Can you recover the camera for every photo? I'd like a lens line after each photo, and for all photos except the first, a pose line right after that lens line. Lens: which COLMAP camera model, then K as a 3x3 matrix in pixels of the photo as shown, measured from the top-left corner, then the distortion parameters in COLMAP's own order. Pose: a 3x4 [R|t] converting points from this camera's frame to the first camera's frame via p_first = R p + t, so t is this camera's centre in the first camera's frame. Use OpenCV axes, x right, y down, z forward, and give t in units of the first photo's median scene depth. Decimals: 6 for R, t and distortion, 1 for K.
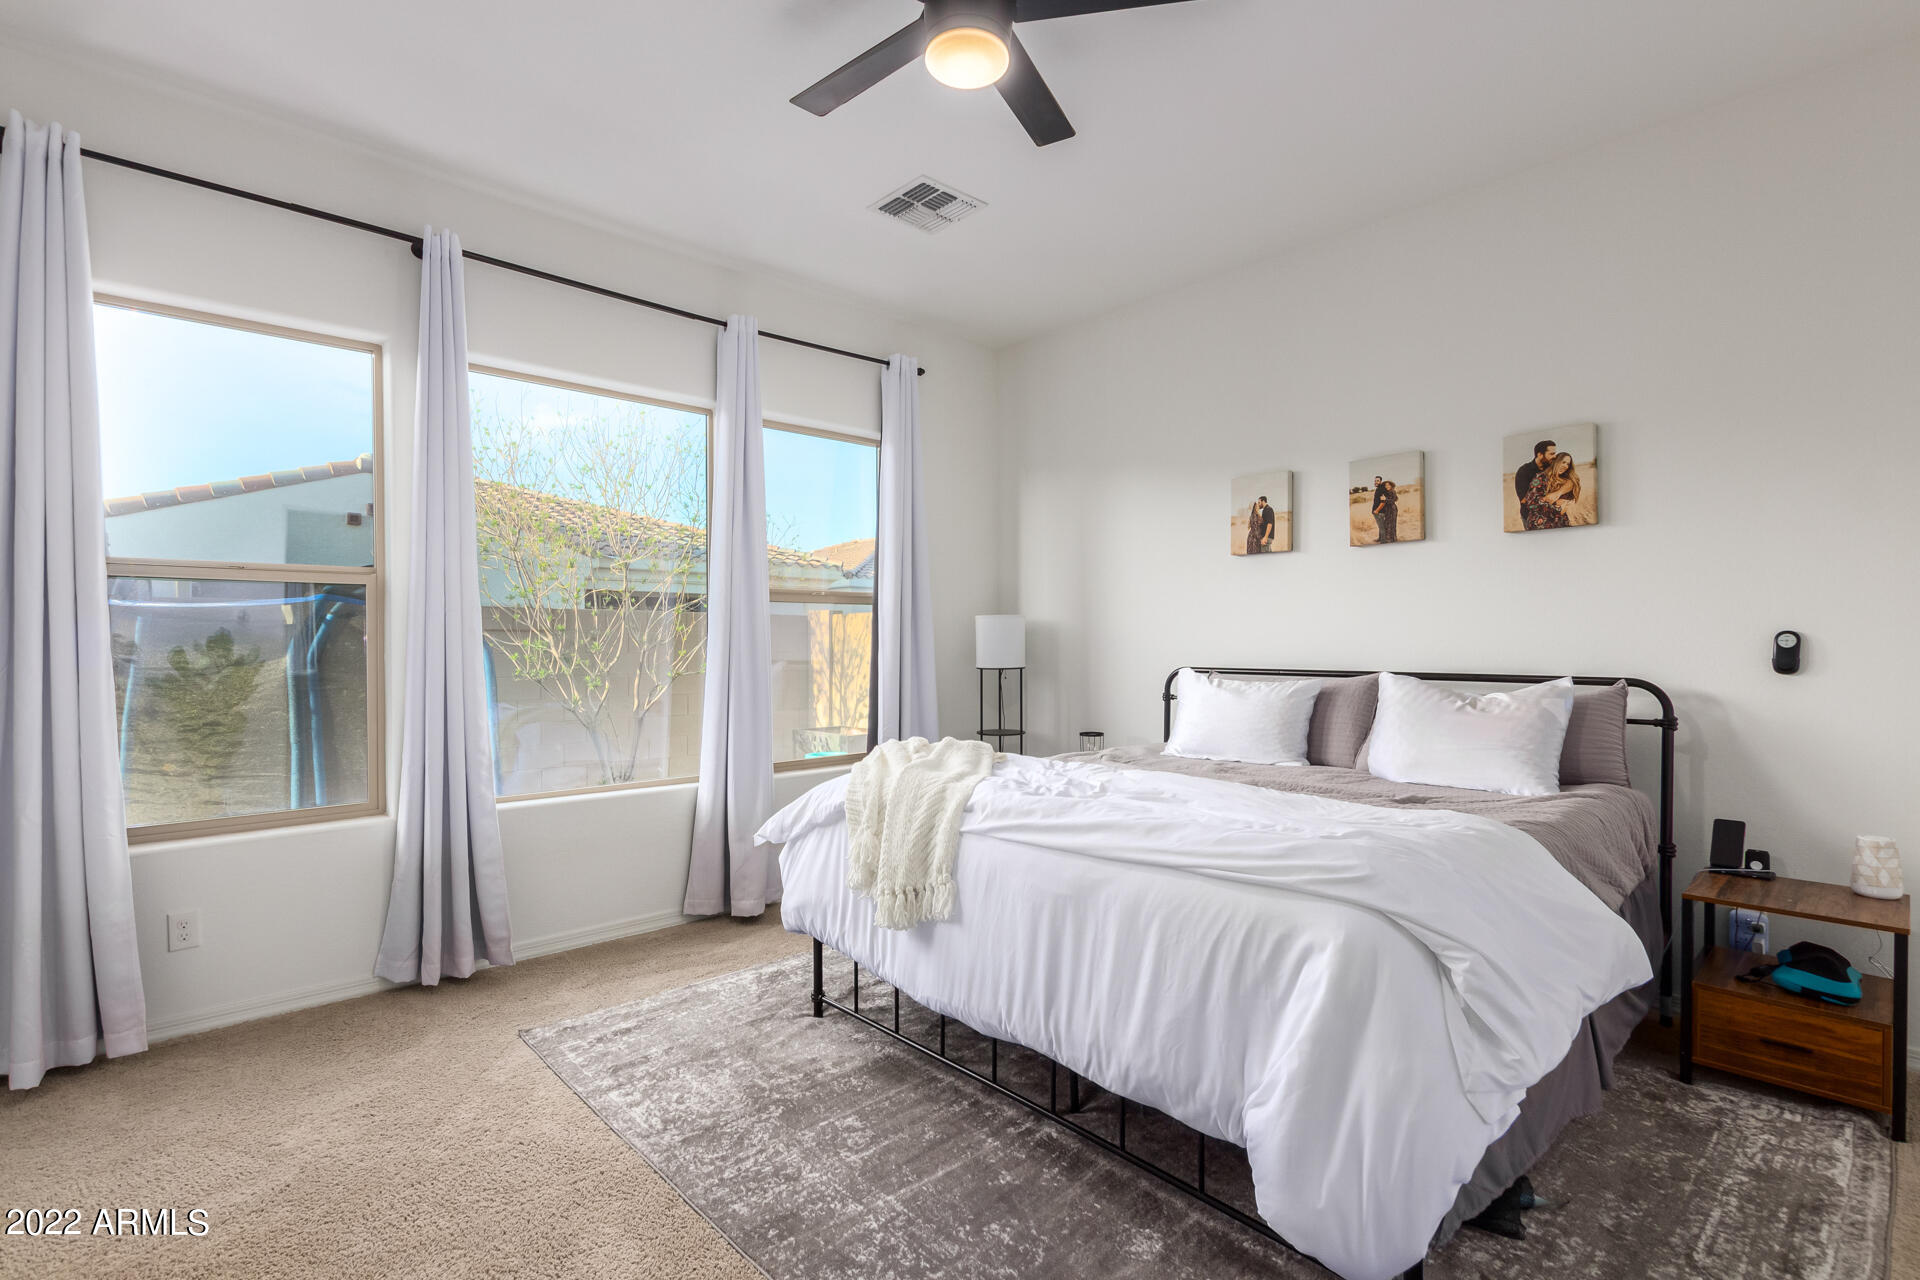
lens RADIAL K [[945.1, 0, 958.1], [0, 945.1, 643.6], [0, 0, 1]] dist [0.003725, -0.000067]
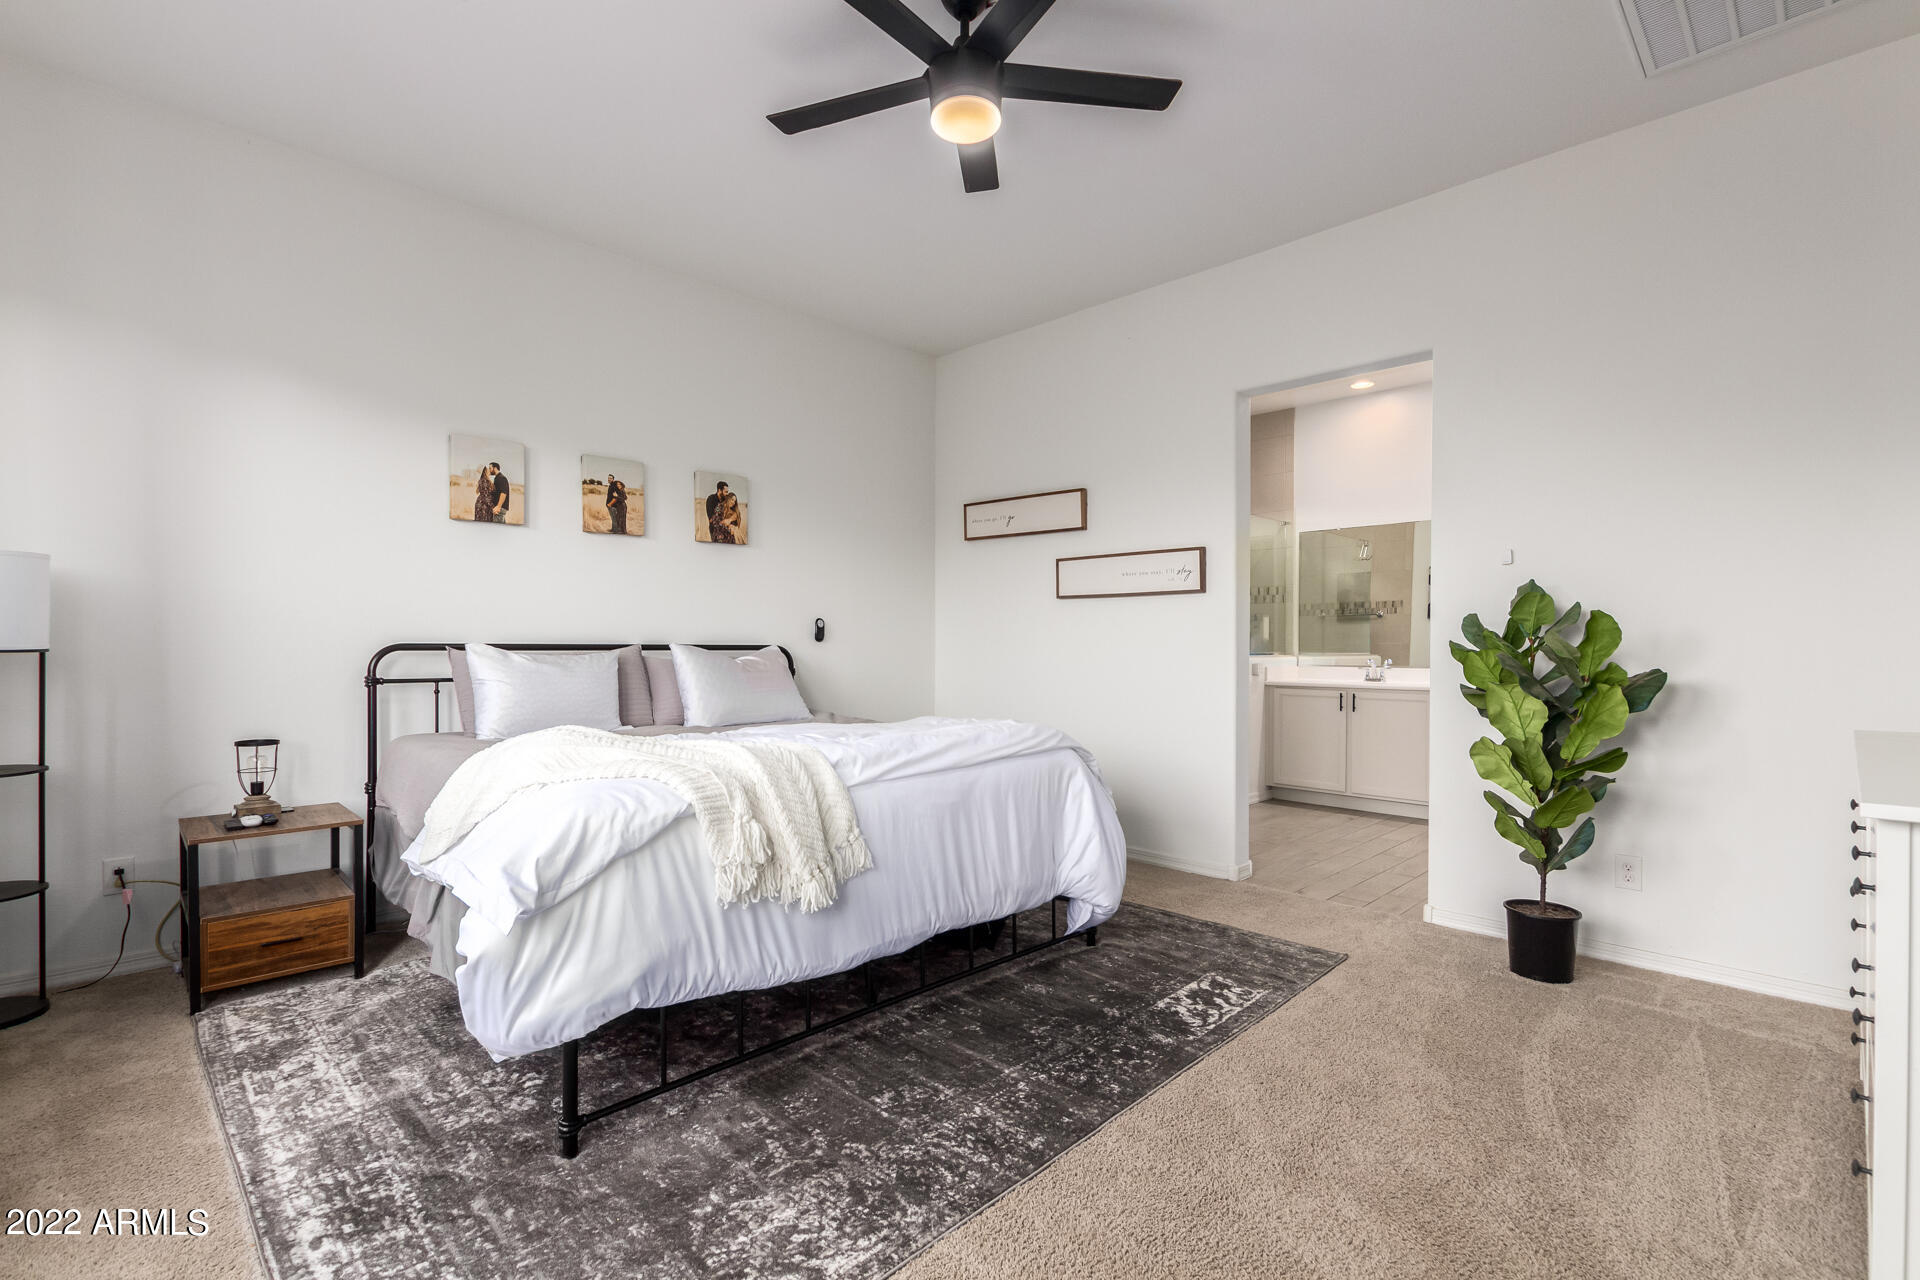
lens RADIAL K [[875.5, 0, 1000.4], [0, 875.5, 652.1], [0, 0, 1]] dist [-0.001717, -0.003192]
pose [[-0.105044, -0.007606, 0.994438, -0.721559], [-0.000512, 0.999971, 0.007595, 0.032631], [-0.994467, 0.000289, -0.105045, 0.700042]]
